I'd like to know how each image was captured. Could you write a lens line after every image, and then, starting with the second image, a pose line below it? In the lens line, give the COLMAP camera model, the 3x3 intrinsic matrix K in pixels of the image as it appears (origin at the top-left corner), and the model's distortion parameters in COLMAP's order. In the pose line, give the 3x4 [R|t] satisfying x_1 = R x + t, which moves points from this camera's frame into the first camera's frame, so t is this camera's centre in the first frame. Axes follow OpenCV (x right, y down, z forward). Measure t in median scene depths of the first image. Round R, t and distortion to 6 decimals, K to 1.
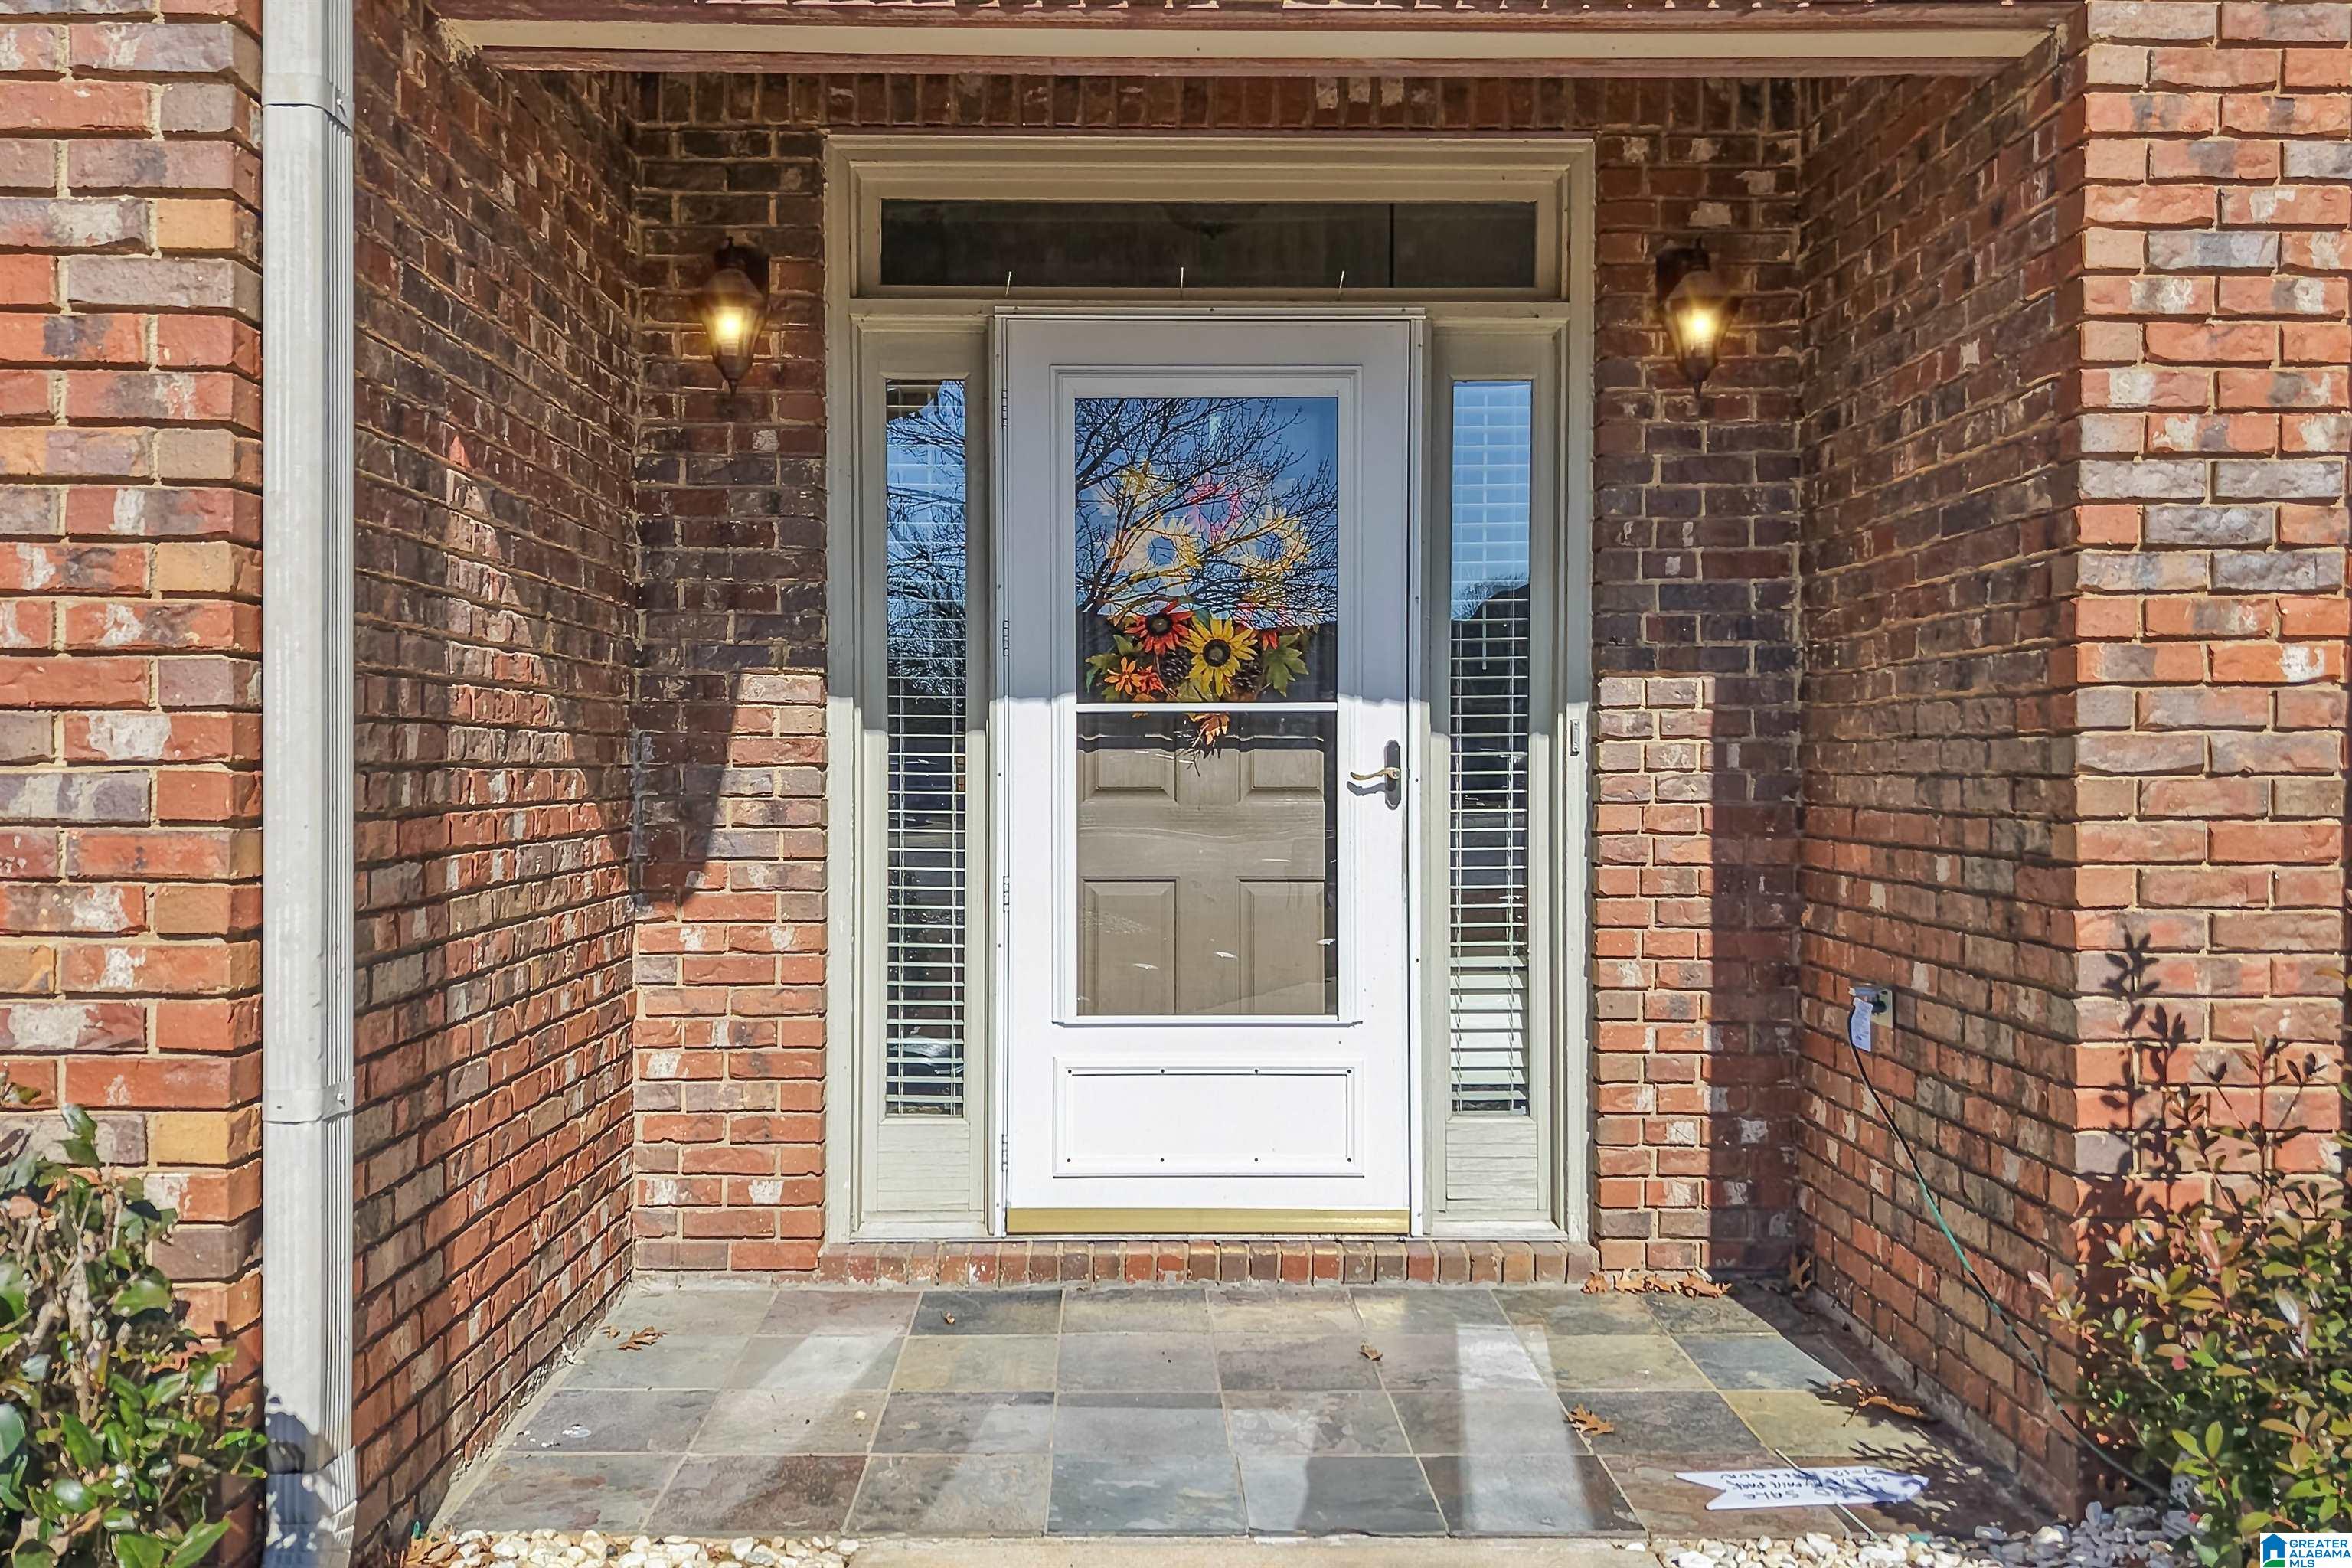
lens RADIAL K [[1927.9, 0, 1180.2], [0, 1927.9, 767.6], [0, 0, 1]] dist [0.012645, 0.009648]
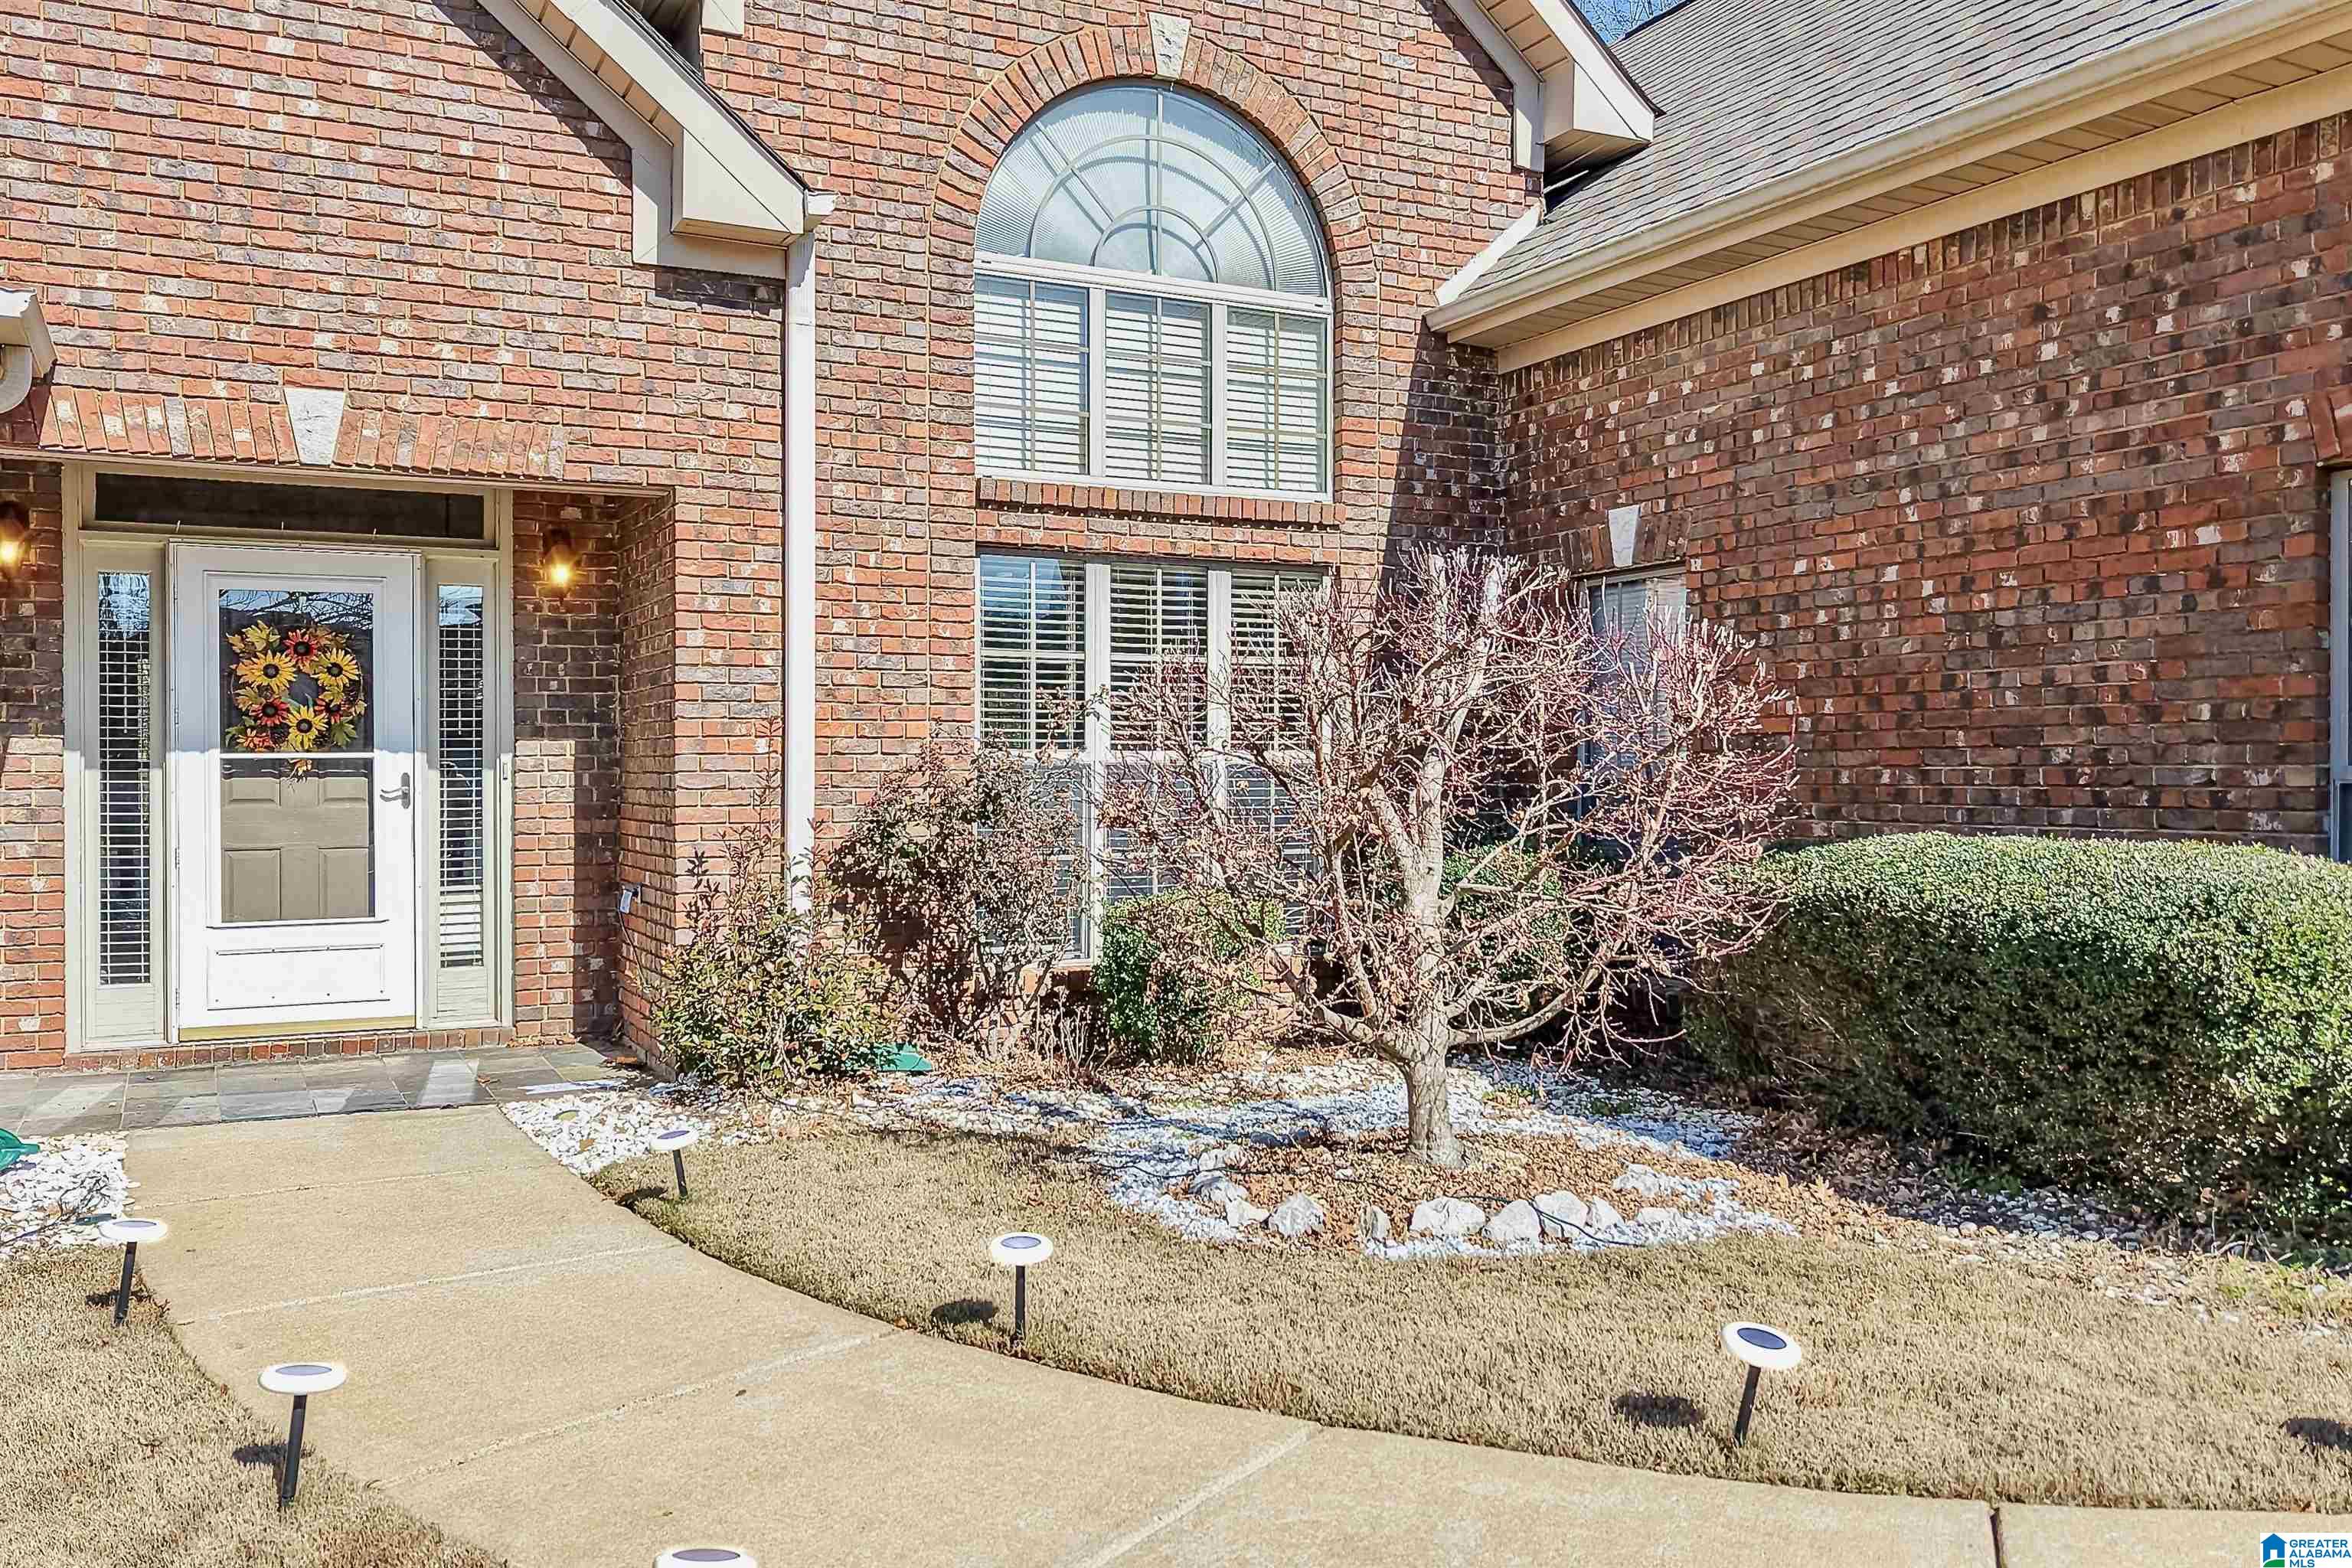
lens RADIAL K [[1927.9, 0, 1180.2], [0, 1927.9, 767.6], [0, 0, 1]] dist [0.012645, 0.009648]
pose [[0.903824, -0.004750, 0.427877, -0.016210], [0.005806, 0.999982, -0.001165, -0.012625], [-0.427864, 0.003537, 0.903836, -1.088646]]
